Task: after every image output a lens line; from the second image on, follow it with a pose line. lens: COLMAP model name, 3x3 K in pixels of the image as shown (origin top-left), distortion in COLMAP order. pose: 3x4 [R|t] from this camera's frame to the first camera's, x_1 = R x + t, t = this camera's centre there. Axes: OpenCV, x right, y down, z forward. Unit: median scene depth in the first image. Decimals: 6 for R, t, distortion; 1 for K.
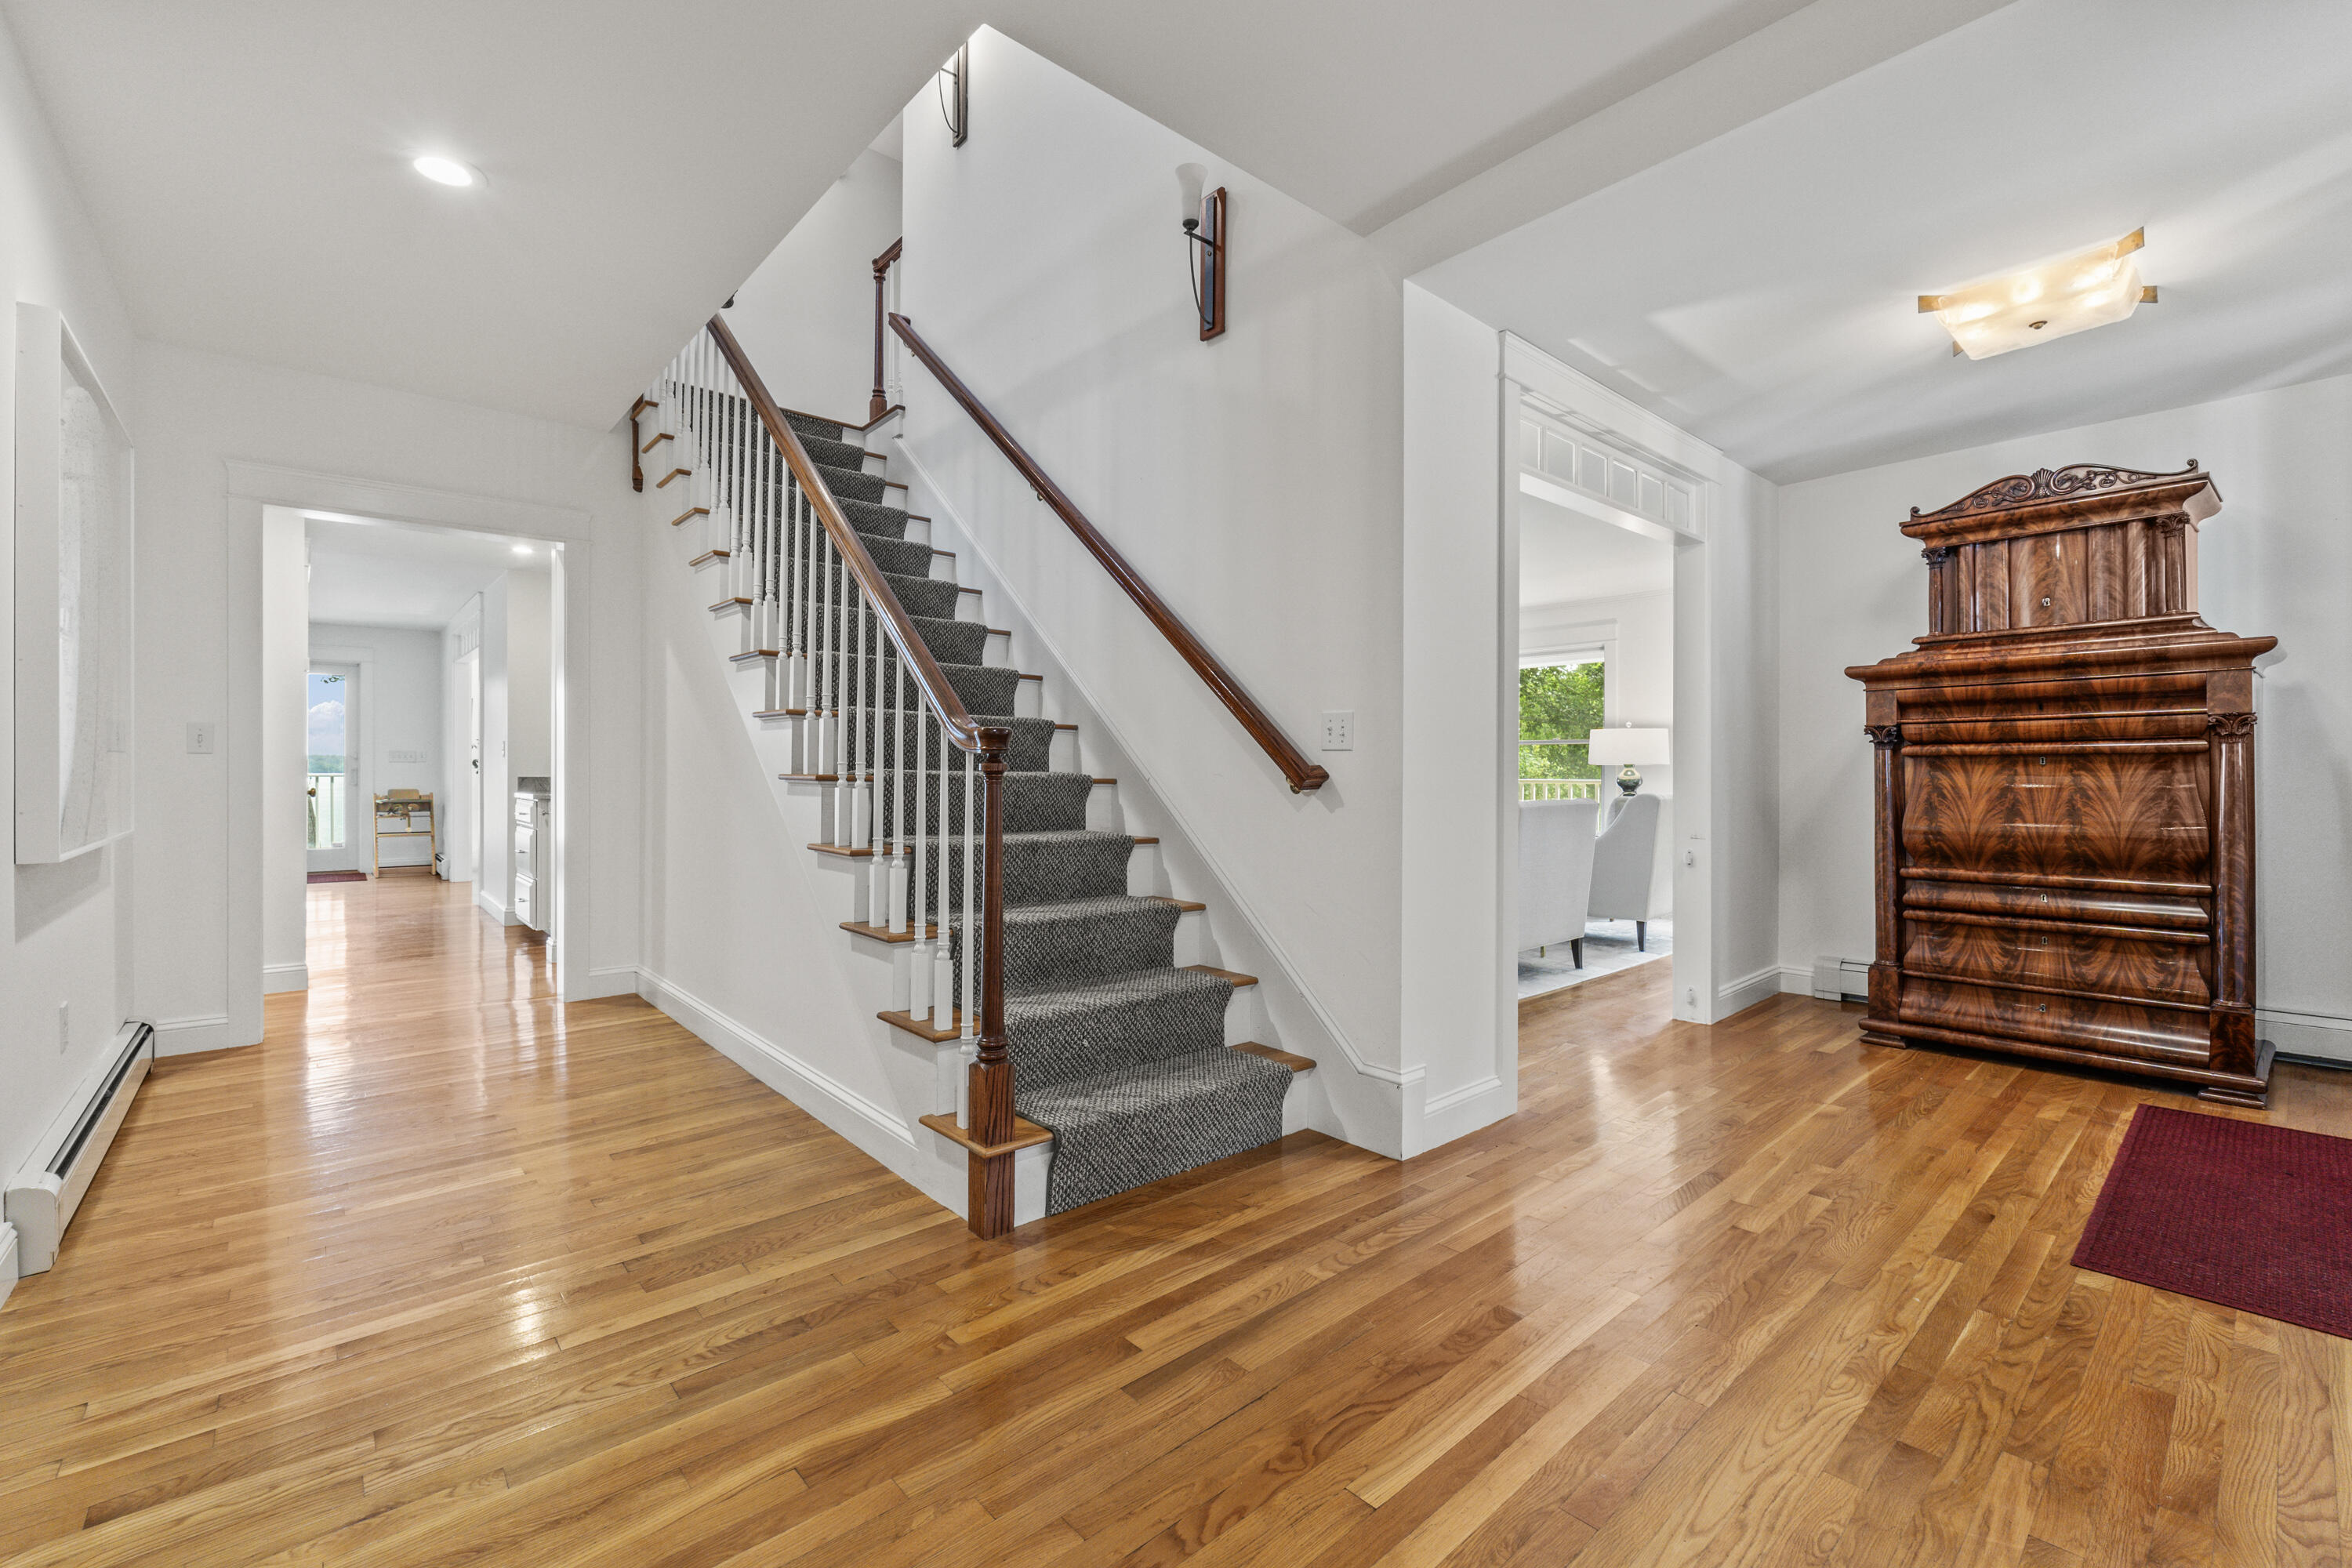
lens RADIAL K [[986.6, 0, 1167.0], [0, 986.6, 772.5], [0, 0, 1]] dist [-0.008594, 0.000216]
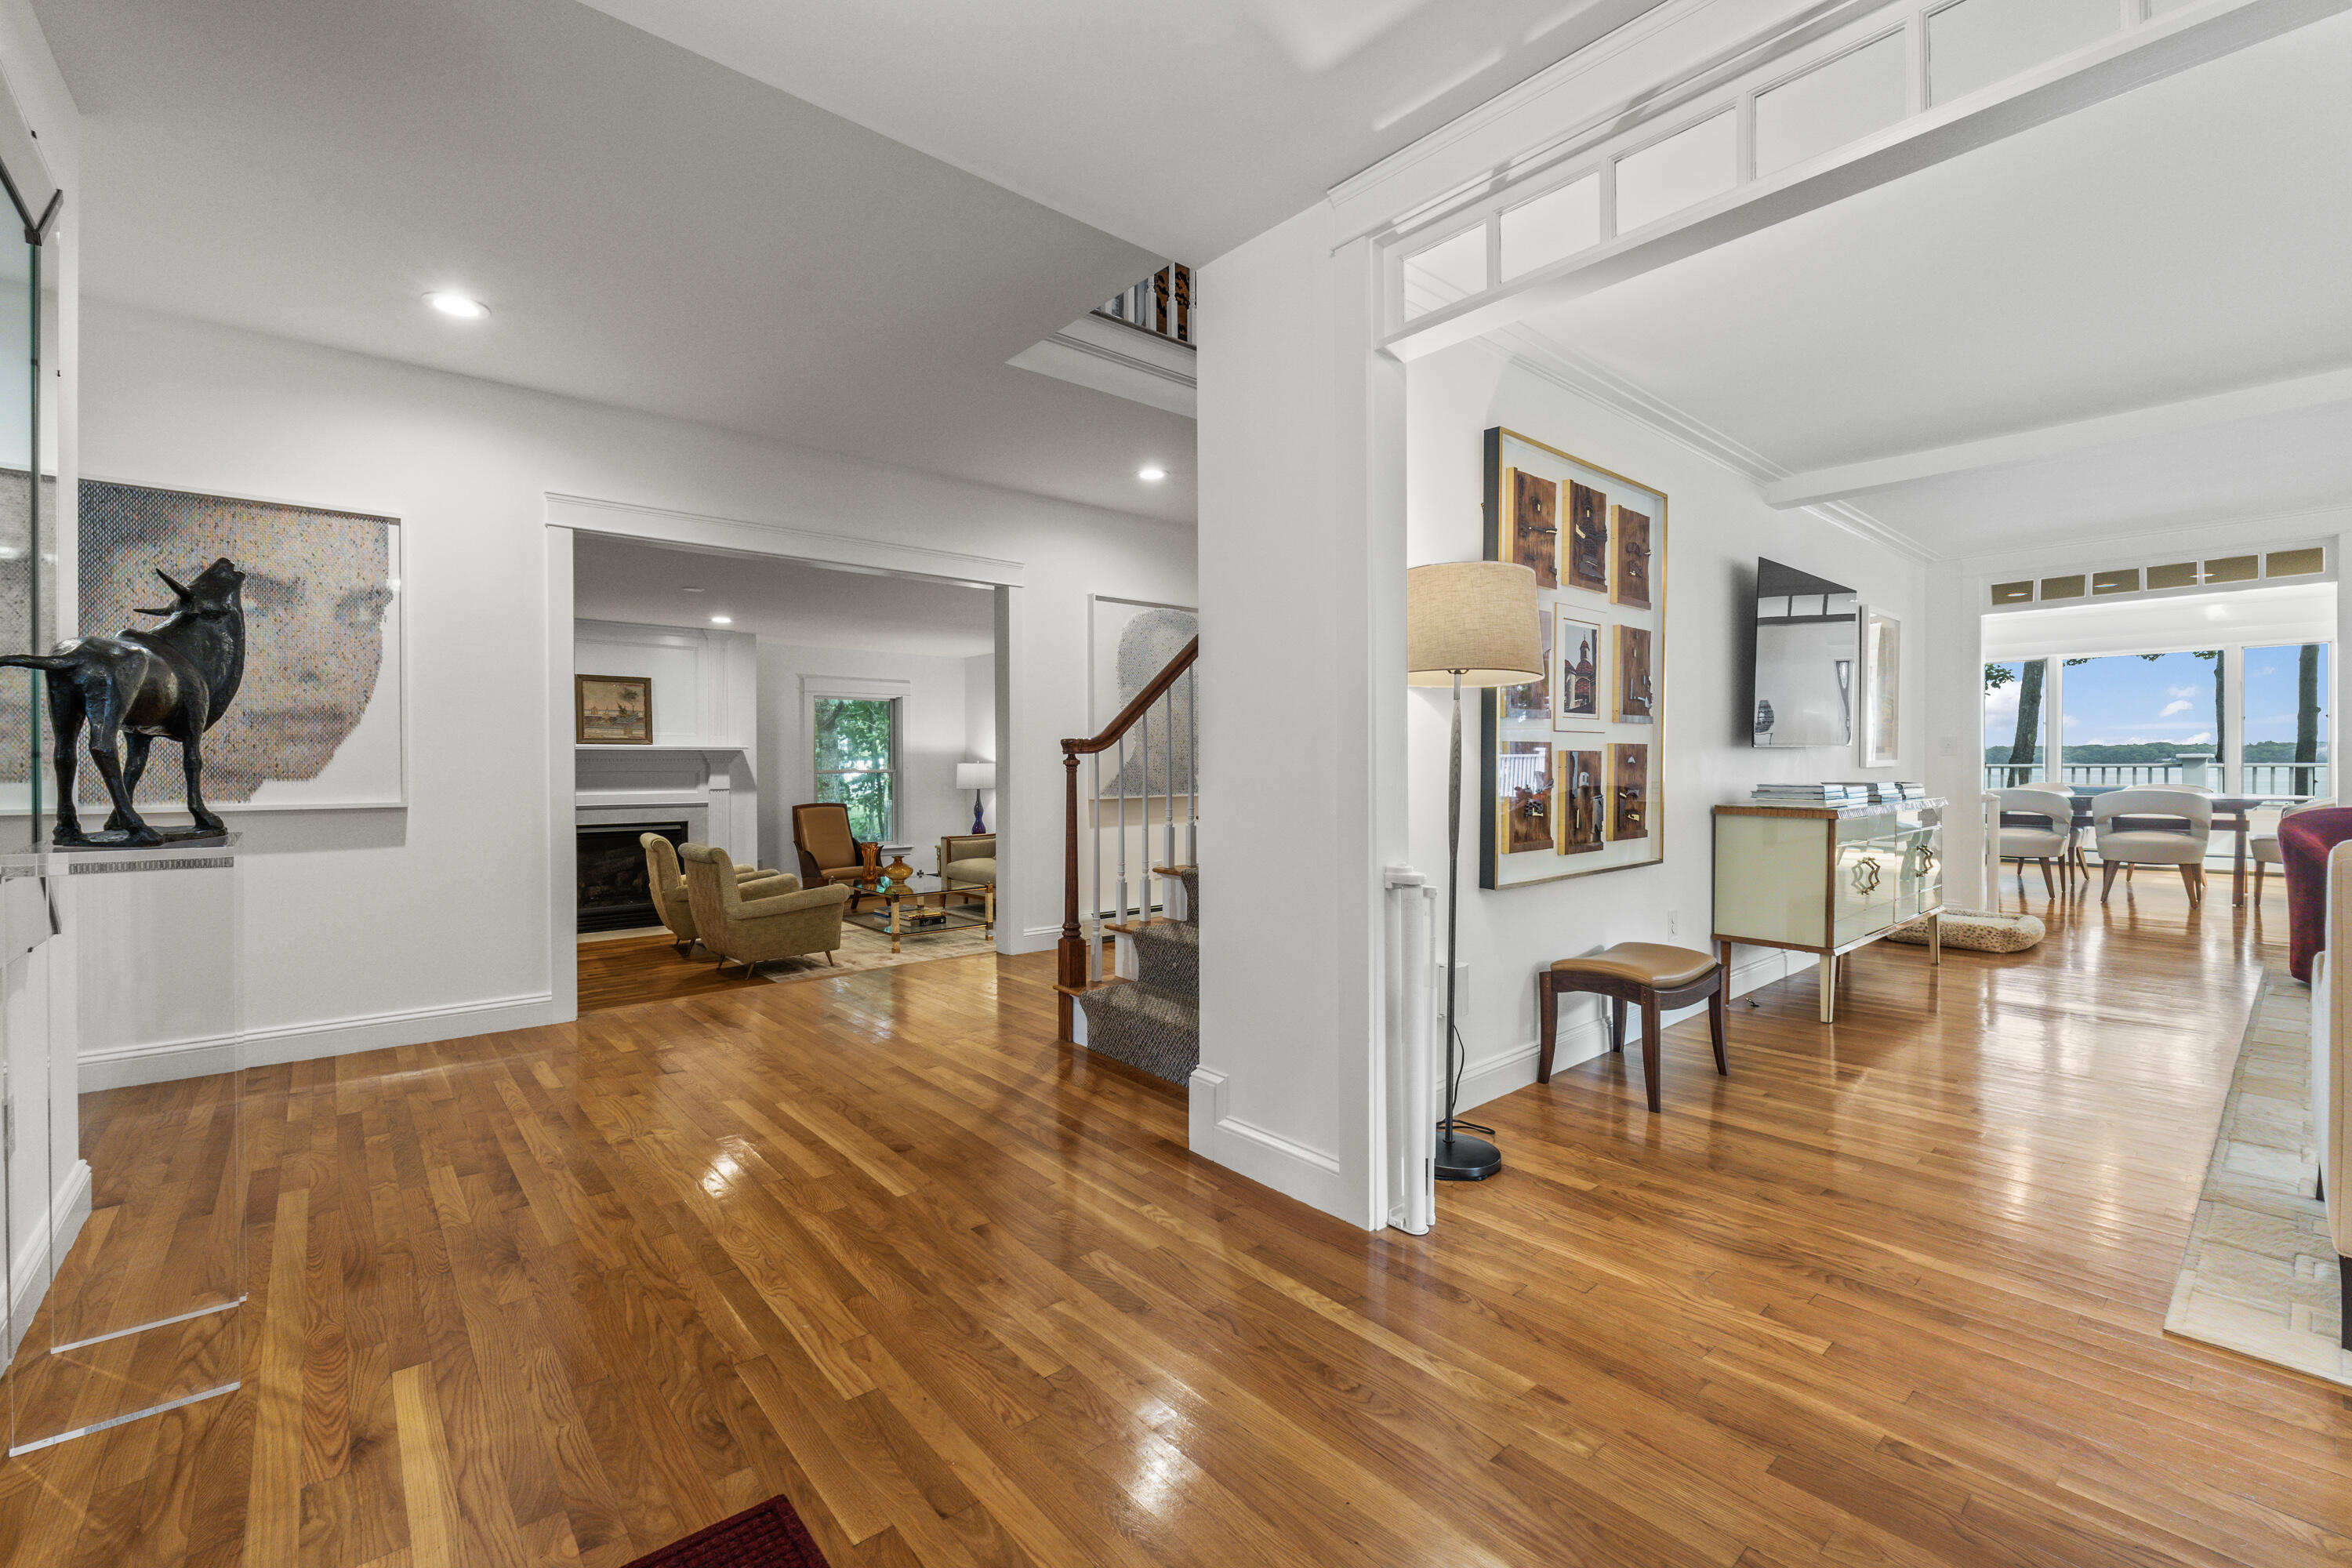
lens RADIAL K [[986.6, 0, 1182.9], [0, 986.6, 770.2], [0, 0, 1]] dist [-0.008594, 0.000216]
pose [[-0.003739, 0.008678, -0.999955, 1.619566], [0.000918, 0.999962, 0.008675, -0.008243], [0.999993, -0.000885, -0.003747, 1.295411]]
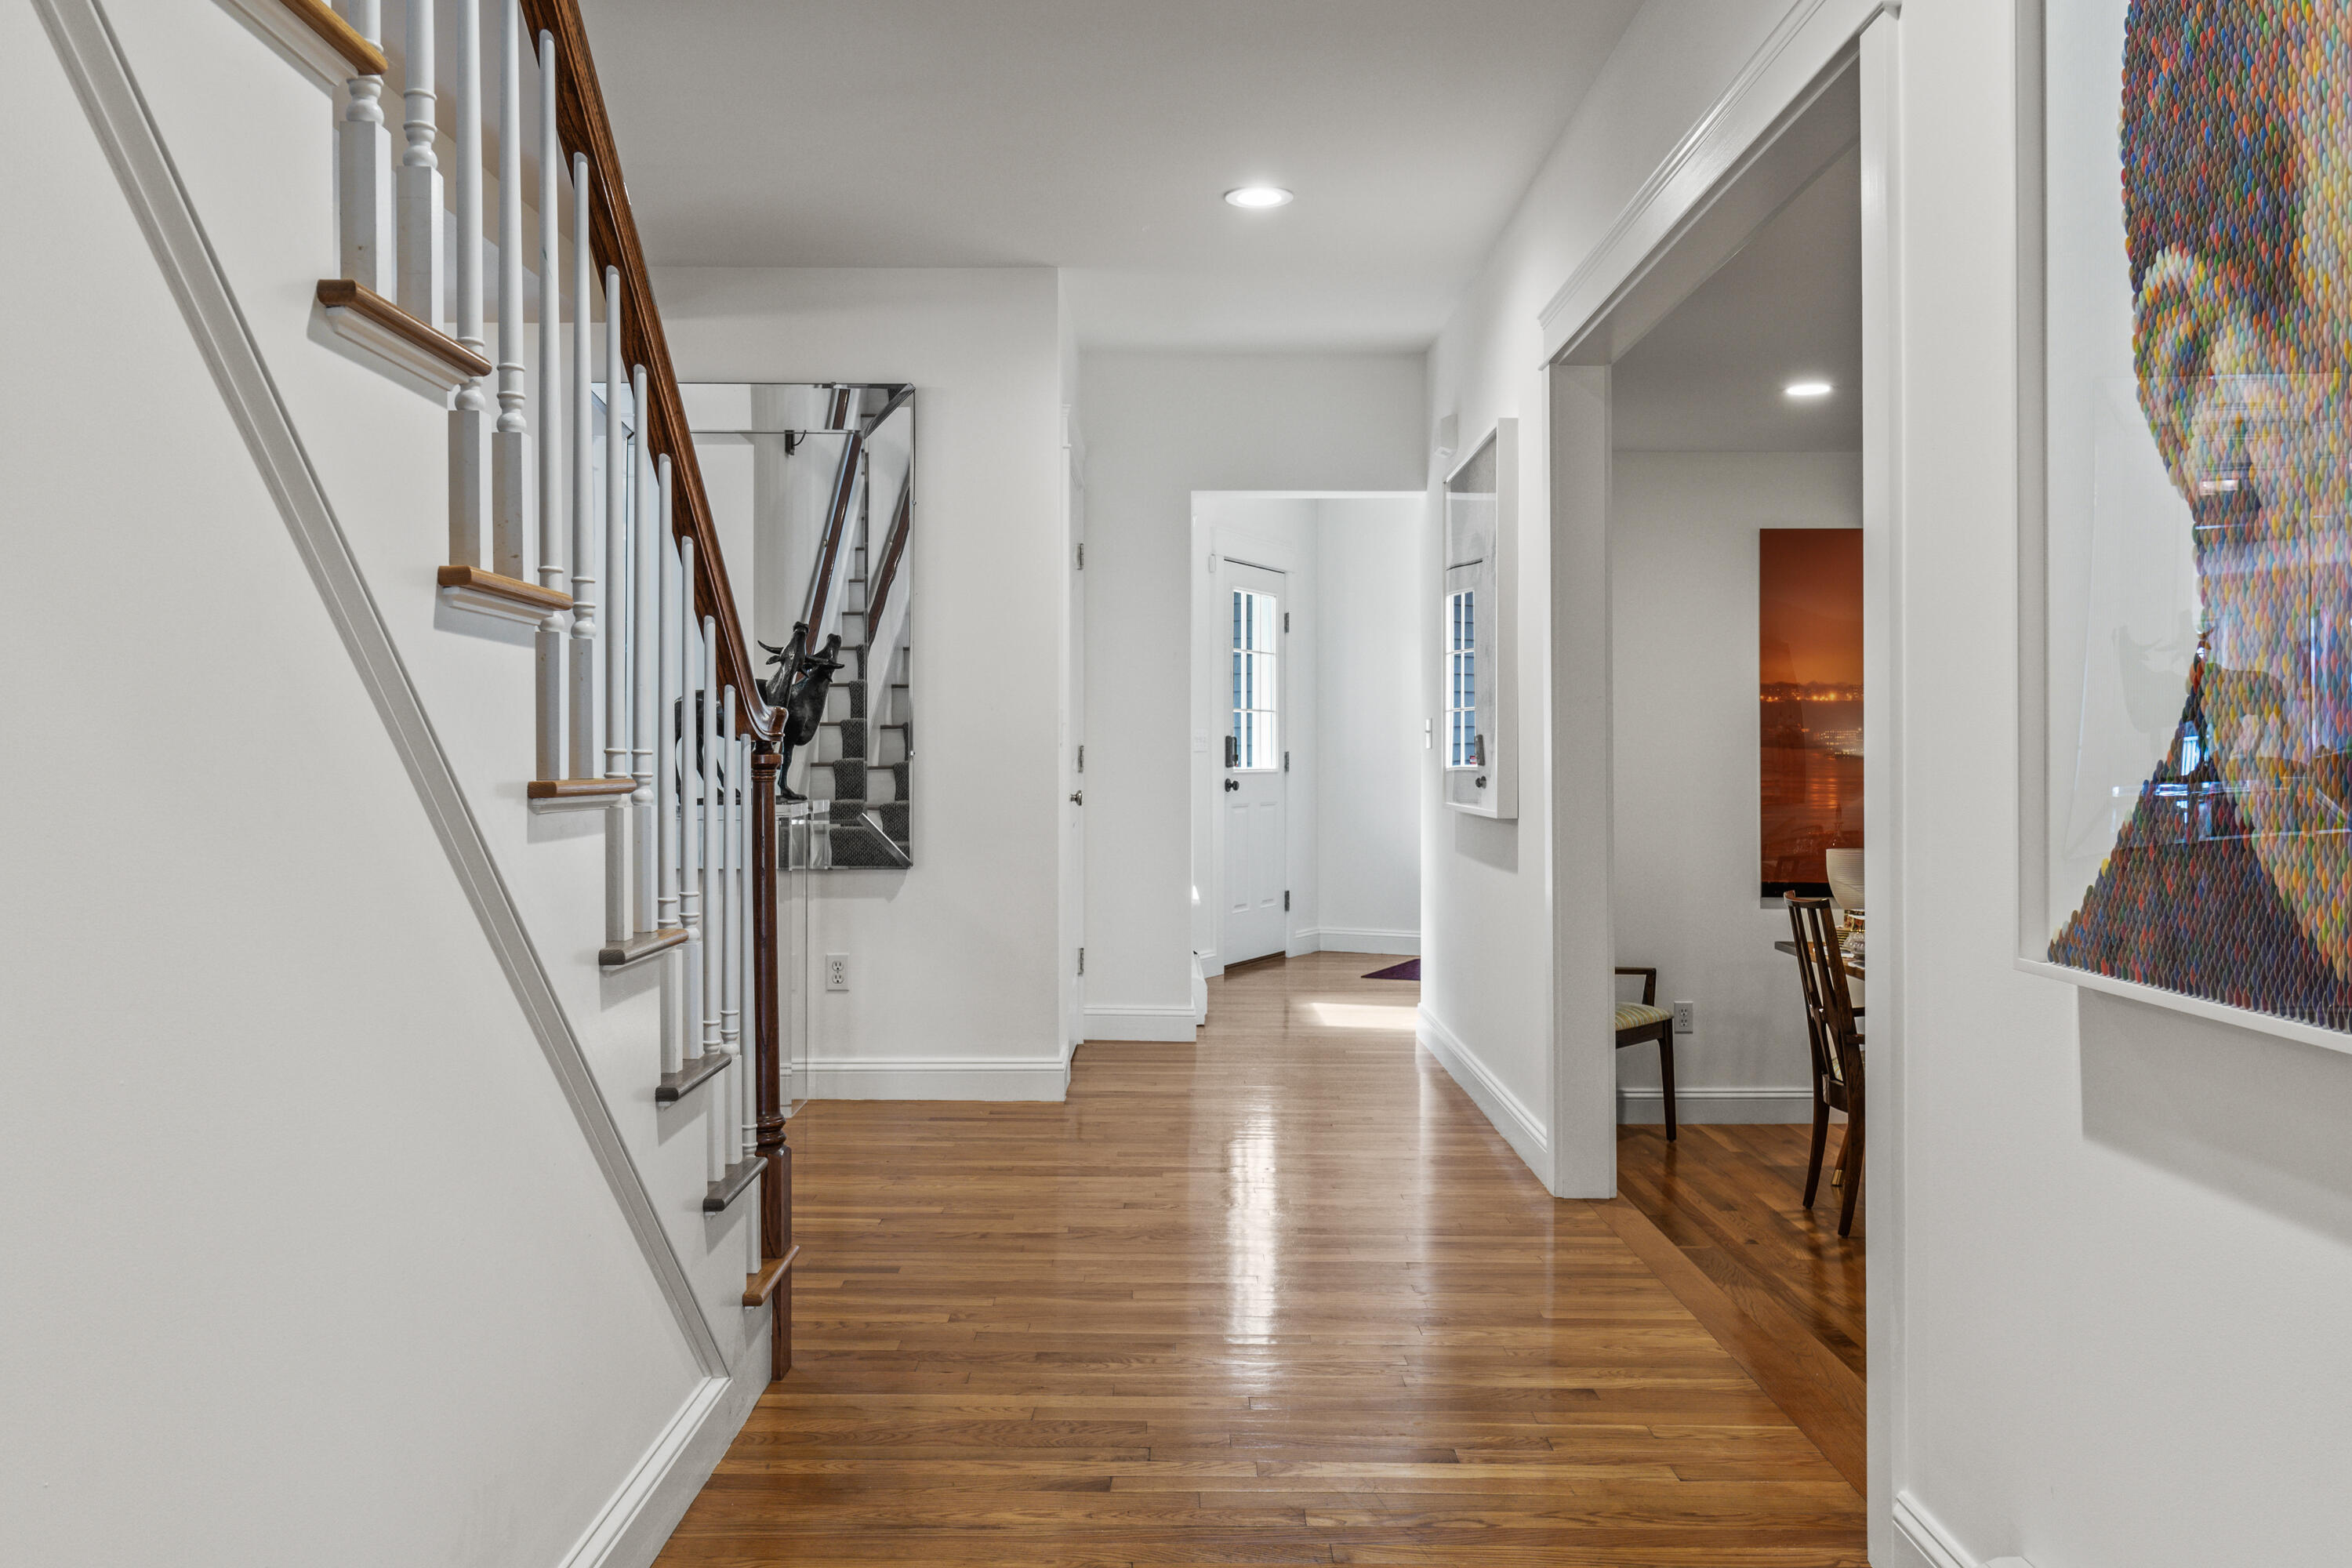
lens RADIAL K [[1921.5, 0, 1175.5], [0, 1921.5, 778.5], [0, 0, 1]] dist [-0.002054, -0.000308]
pose [[-0.751968, -0.006523, 0.659168, -1.545808], [0.000594, 0.999944, 0.010572, -0.009351], [-0.659200, 0.008341, -0.751922, 2.116283]]
